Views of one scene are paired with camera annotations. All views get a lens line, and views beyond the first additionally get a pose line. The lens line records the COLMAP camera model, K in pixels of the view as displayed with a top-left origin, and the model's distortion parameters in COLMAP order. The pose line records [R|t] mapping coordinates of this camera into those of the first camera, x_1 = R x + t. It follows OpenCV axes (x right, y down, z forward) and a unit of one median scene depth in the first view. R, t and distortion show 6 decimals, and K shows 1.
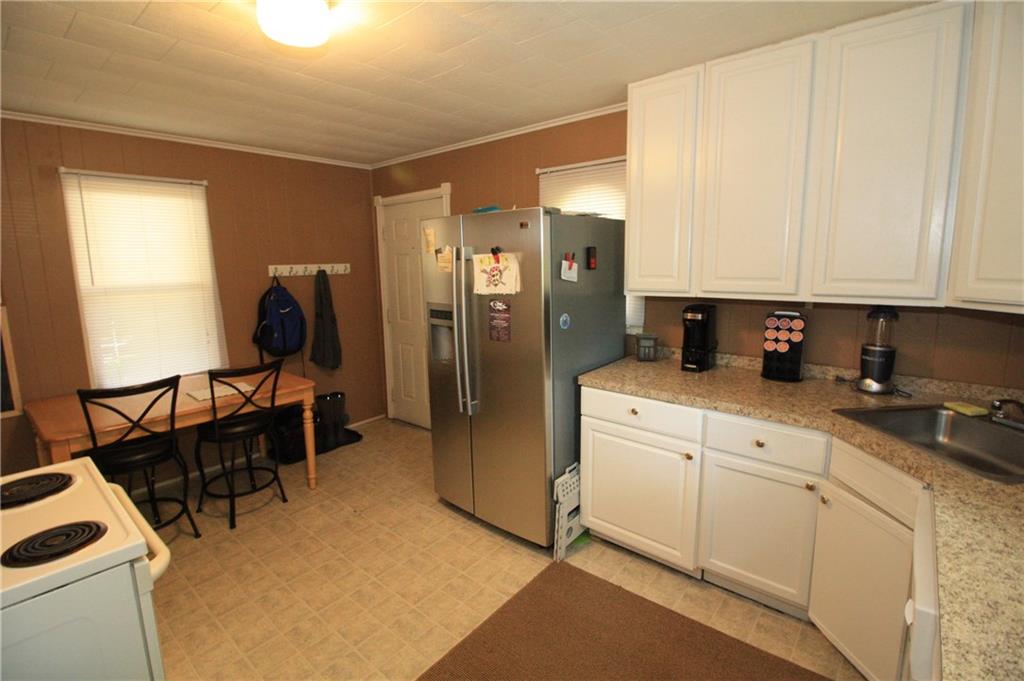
lens RADIAL K [[479.3, 0, 511.2], [0, 479.3, 335.1], [0, 0, 1]] dist [-0.002066, -0.000795]
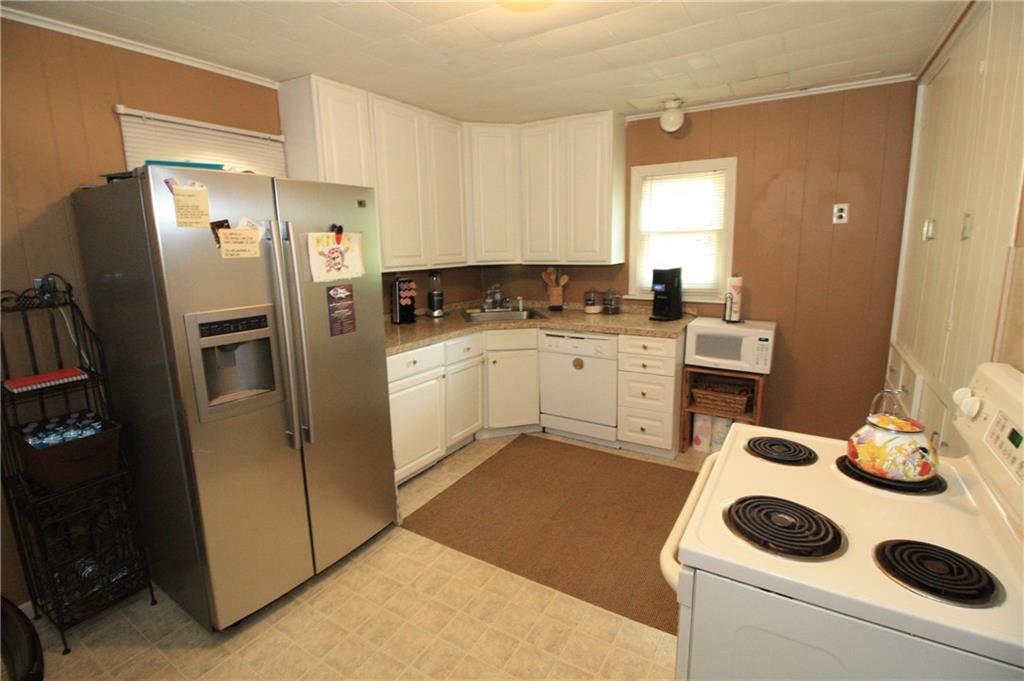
lens RADIAL K [[479.3, 0, 511.7], [0, 479.3, 337.9], [0, 0, 1]] dist [-0.002066, -0.000795]
pose [[-0.152174, -0.172455, 0.973192, -0.951113], [0.177629, 0.963855, 0.198576, -0.102297], [-0.972261, 0.203085, -0.116041, 0.831612]]
